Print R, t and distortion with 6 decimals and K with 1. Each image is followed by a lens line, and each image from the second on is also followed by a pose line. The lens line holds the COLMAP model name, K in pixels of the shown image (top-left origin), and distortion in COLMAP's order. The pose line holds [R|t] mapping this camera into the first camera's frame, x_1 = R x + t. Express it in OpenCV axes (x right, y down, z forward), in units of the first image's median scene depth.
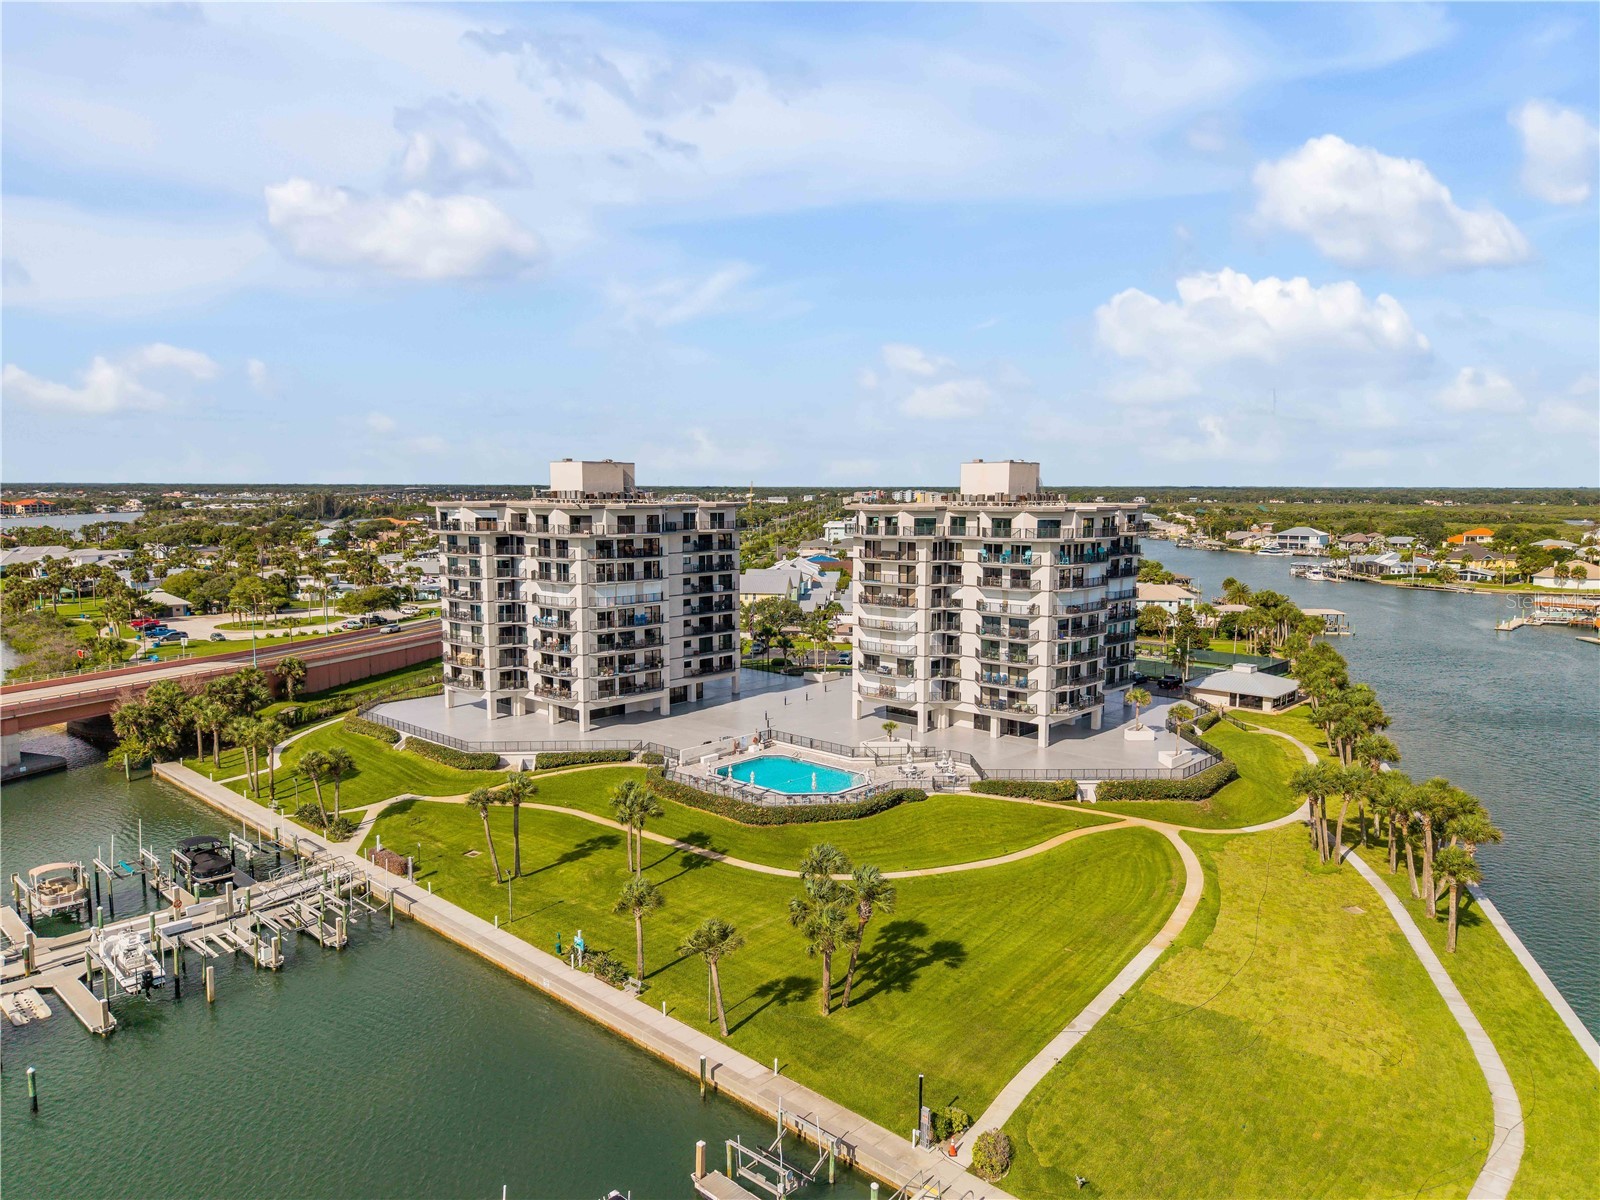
lens RADIAL K [[1078.8, 0, 811.7], [0, 1078.8, 594.1], [0, 0, 1]] dist [-0.000027, -0.003058]
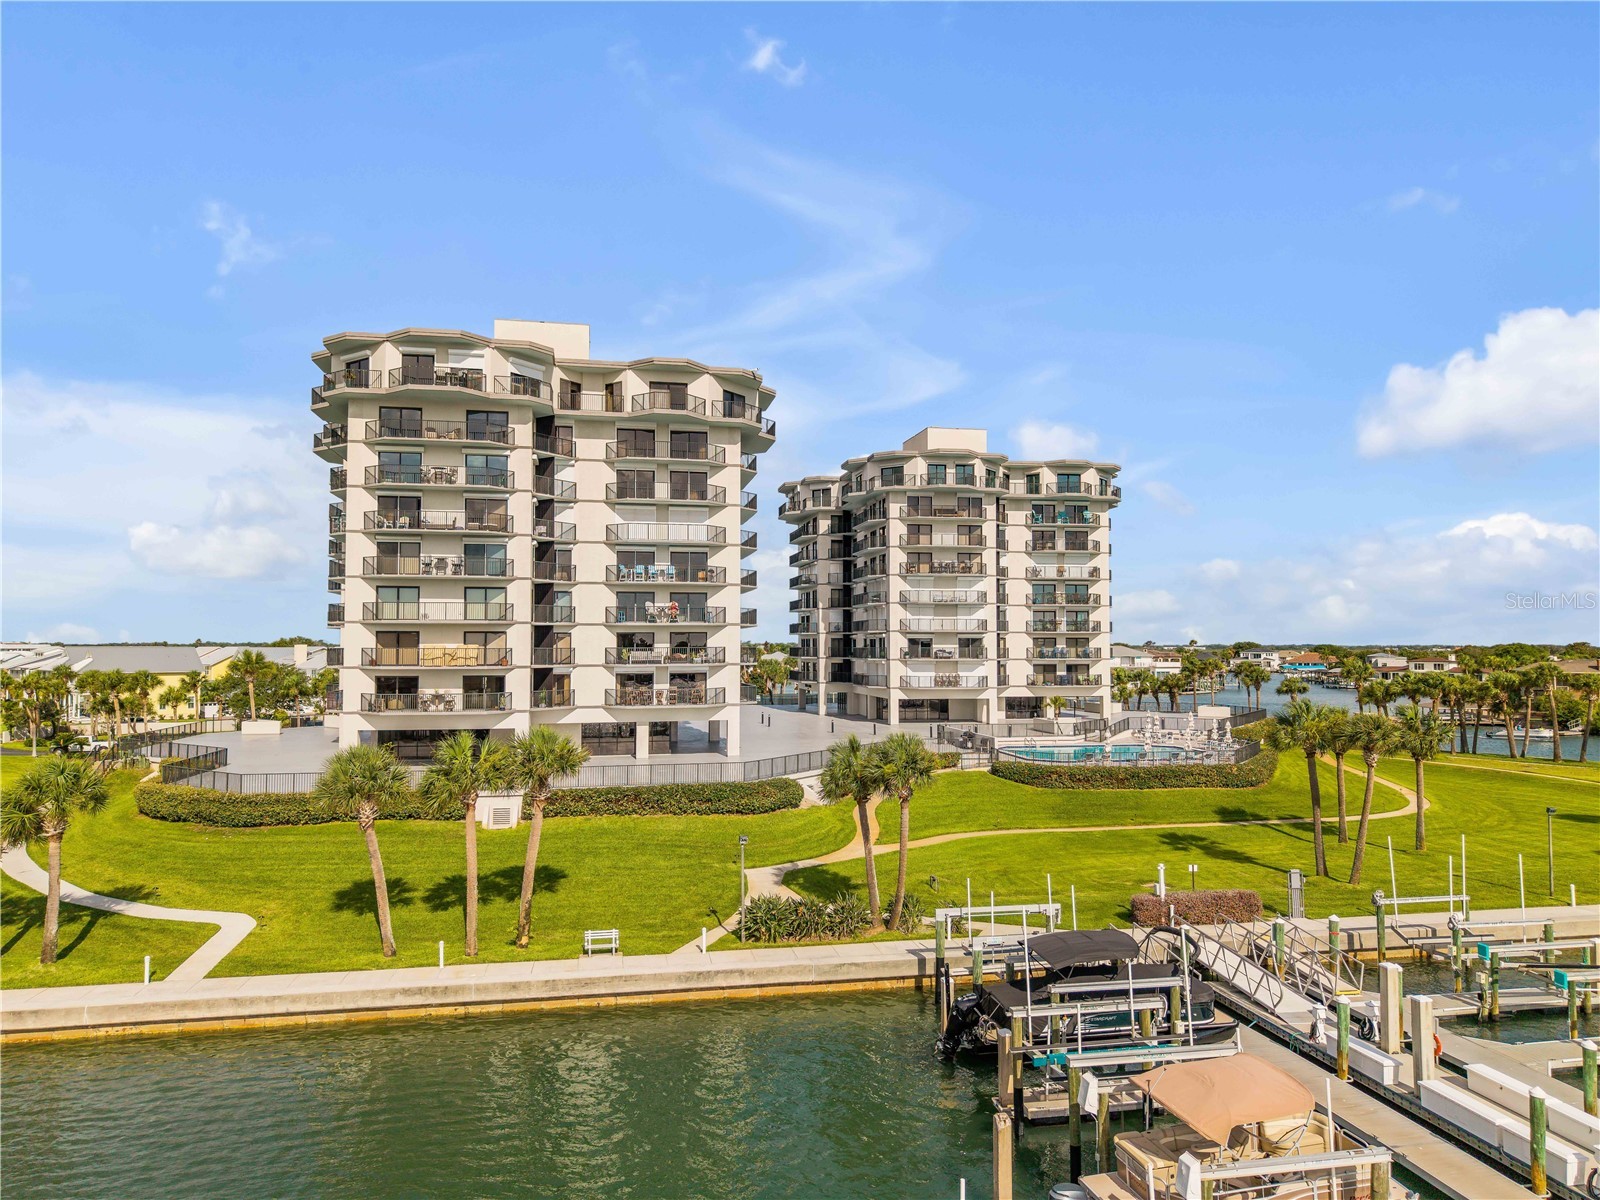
lens RADIAL K [[1078.8, 0, 811.7], [0, 1078.8, 594.1], [0, 0, 1]] dist [-0.000027, -0.003058]
pose [[0.588377, 0.036726, 0.807752, -0.660686], [0.082698, 0.990996, -0.105295, 0.105218], [-0.804347, 0.128753, 0.580043, 0.613480]]
